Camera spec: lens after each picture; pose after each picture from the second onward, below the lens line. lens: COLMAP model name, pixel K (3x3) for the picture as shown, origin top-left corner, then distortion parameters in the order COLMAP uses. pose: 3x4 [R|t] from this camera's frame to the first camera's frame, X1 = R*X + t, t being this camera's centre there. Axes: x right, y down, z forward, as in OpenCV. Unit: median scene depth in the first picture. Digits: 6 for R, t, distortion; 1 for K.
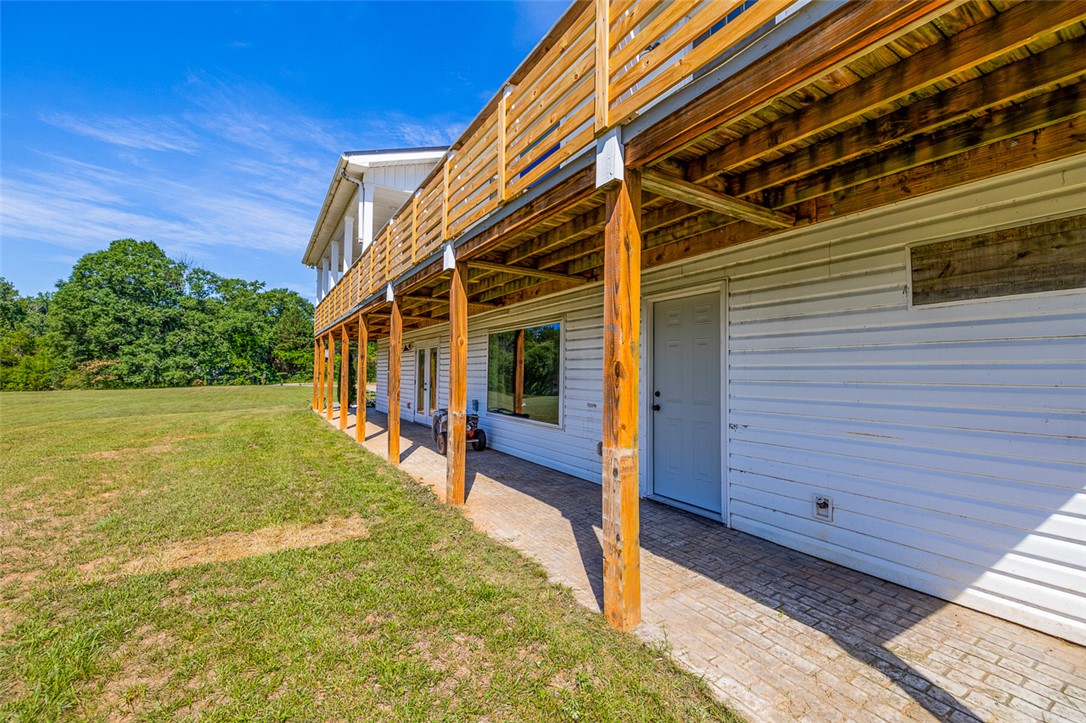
lens RADIAL K [[469.6, 0, 534.0], [0, 469.6, 350.2], [0, 0, 1]] dist [-0.001159, -0.000524]
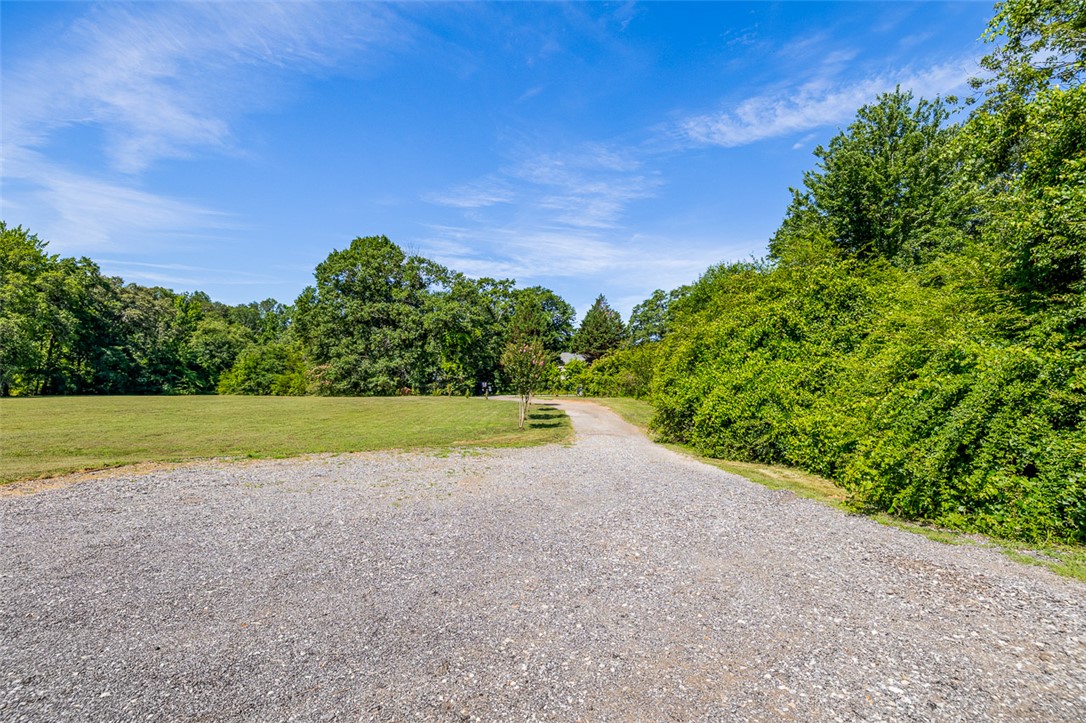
lens RADIAL K [[462.8, 0, 521.8], [0, 462.8, 341.1], [0, 0, 1]] dist [0.002135, 0.000253]
pose [[0.804259, -0.040591, -0.592891, -0.057673], [0.010586, 0.998485, -0.053999, 0.022673], [0.594185, 0.037153, 0.803470, 0.380927]]
